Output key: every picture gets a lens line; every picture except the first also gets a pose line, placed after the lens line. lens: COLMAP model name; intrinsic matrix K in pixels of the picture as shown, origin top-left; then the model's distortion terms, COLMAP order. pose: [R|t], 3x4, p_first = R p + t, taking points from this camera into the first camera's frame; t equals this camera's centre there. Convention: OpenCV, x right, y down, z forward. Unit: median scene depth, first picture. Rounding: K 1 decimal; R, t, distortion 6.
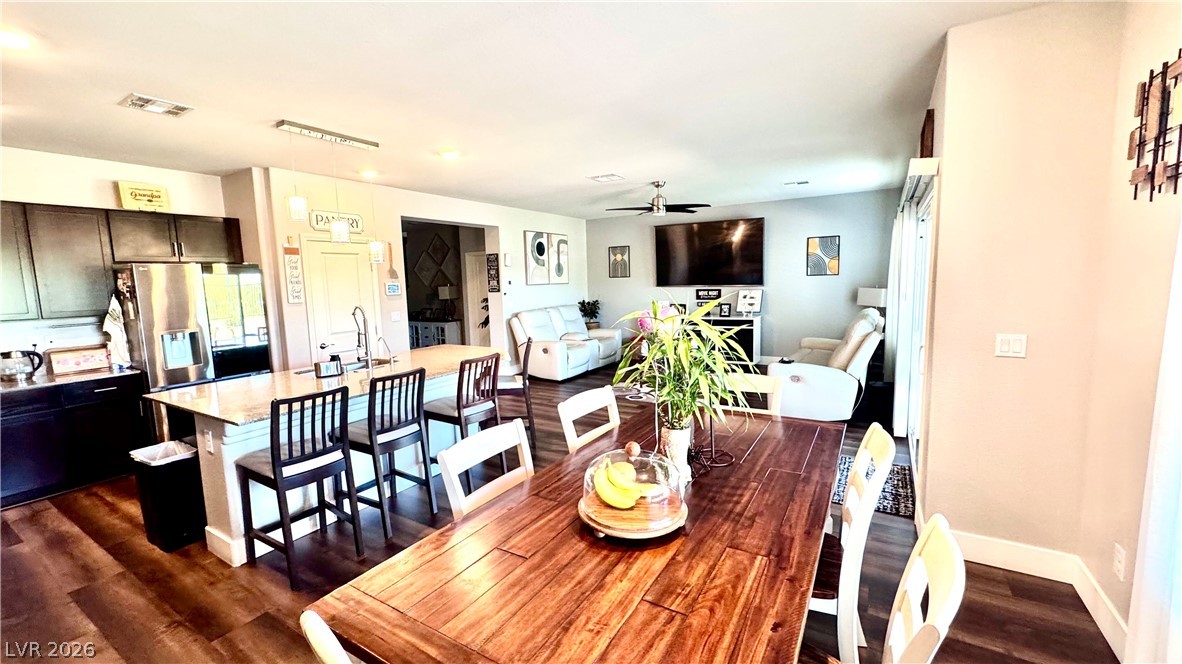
lens RADIAL K [[472.0, 0, 592.1], [0, 472.0, 330.8], [0, 0, 1]] dist [-0.001177, -0.000286]
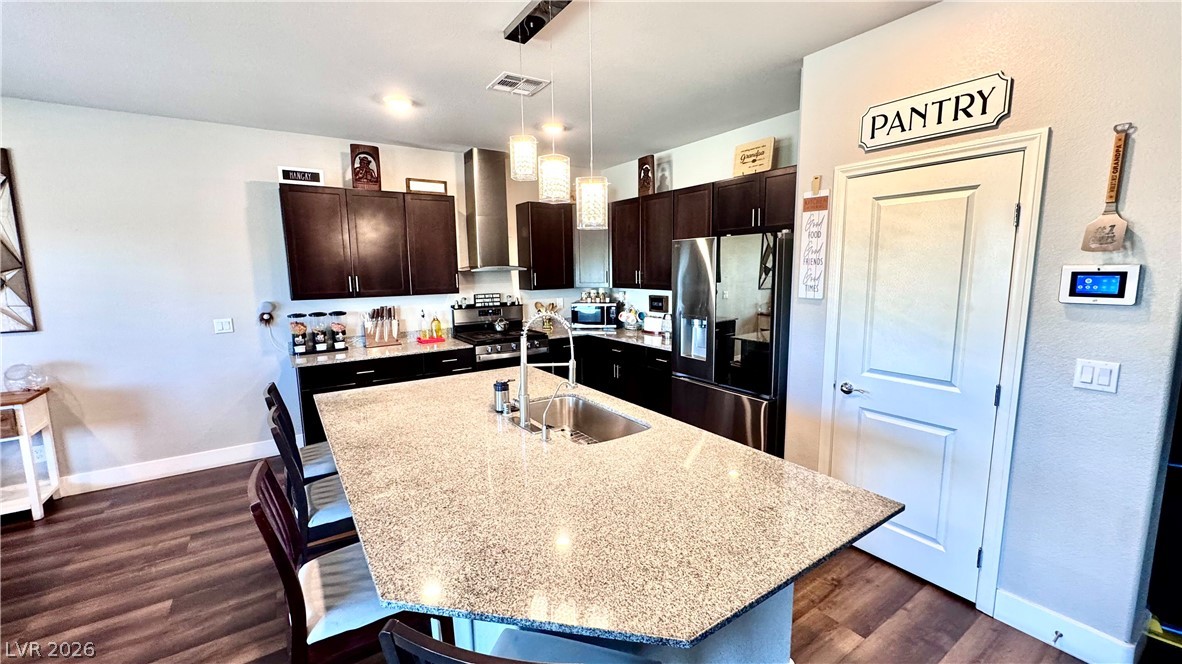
lens RADIAL K [[472.0, 0, 592.1], [0, 472.0, 330.8], [0, 0, 1]] dist [-0.001177, -0.000286]
pose [[-0.417909, 0.157033, -0.894814, -0.009818], [-0.076588, 0.975352, 0.206937, -0.071998], [0.905255, 0.155013, -0.395582, 0.608525]]
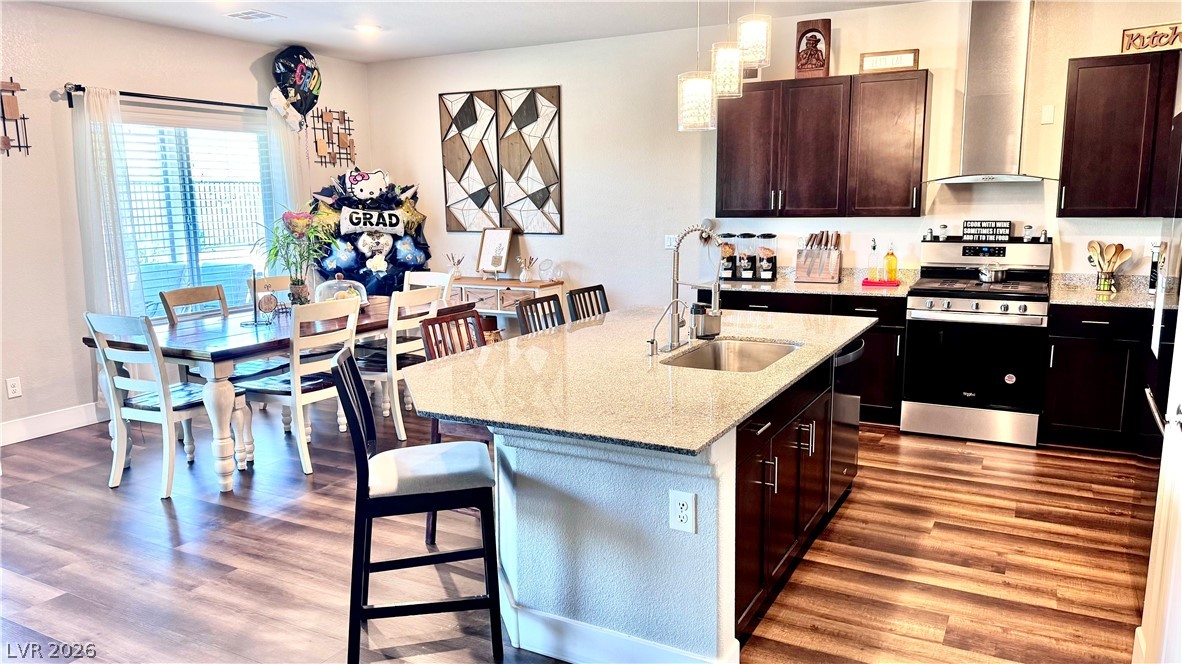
lens RADIAL K [[827.8, 0, 598.2], [0, 827.8, 339.3], [0, 0, 1]] dist [0.105778, -0.155853]
pose [[-0.997690, 0.048565, -0.047493, -0.164435], [0.033362, 0.959369, 0.280175, -0.089638], [0.059170, 0.277944, -0.958773, 0.892967]]
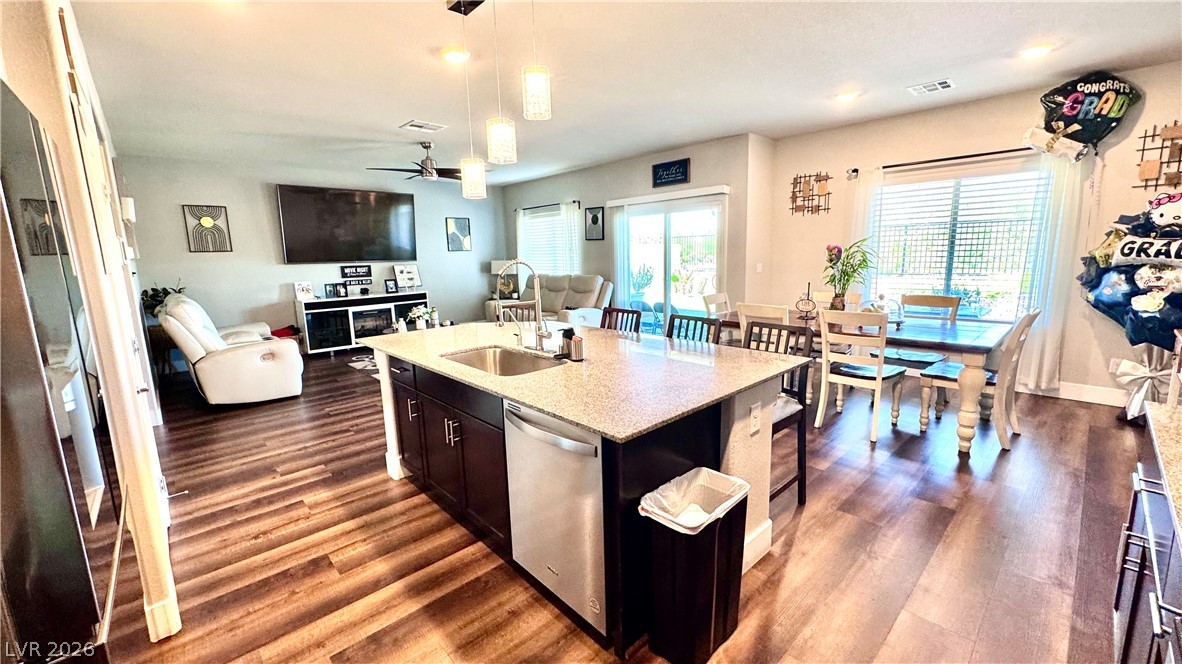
lens RADIAL K [[472.0, 0, 592.1], [0, 472.0, 330.8], [0, 0, 1]] dist [-0.001177, -0.000286]
pose [[0.271663, -0.139053, 0.952294, -0.533495], [0.126328, 0.986097, 0.107951, -0.006318], [-0.954065, 0.090975, 0.285452, 0.344371]]
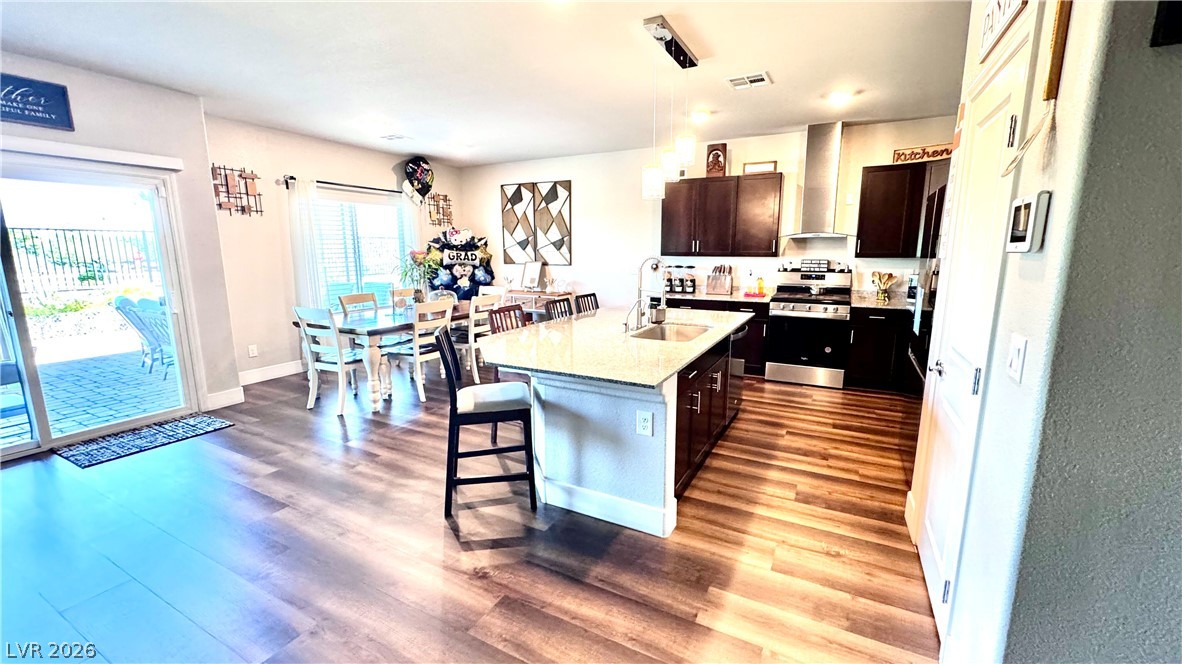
lens RADIAL K [[471.8, 0, 595.9], [0, 471.8, 330.9], [0, 0, 1]] dist [-0.001273, -0.000156]
pose [[-0.997332, 0.040728, -0.060583, -0.161608], [0.022059, 0.959244, 0.281716, -0.078669], [0.069587, 0.279628, -0.957583, 0.878300]]
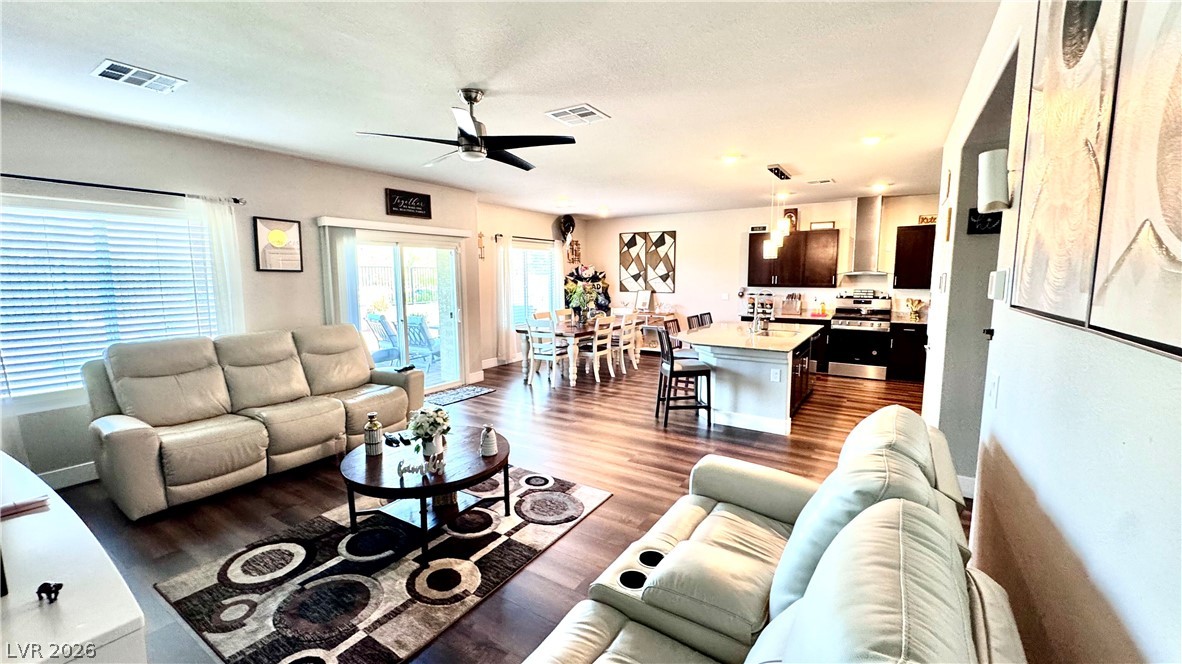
lens RADIAL K [[472.0, 0, 592.1], [0, 472.0, 330.8], [0, 0, 1]] dist [-0.001177, -0.000286]
pose [[-0.999276, 0.028827, 0.024829, 0.002732], [0.033768, 0.972662, 0.229757, -0.134507], [-0.017527, 0.230429, -0.972931, 1.171830]]
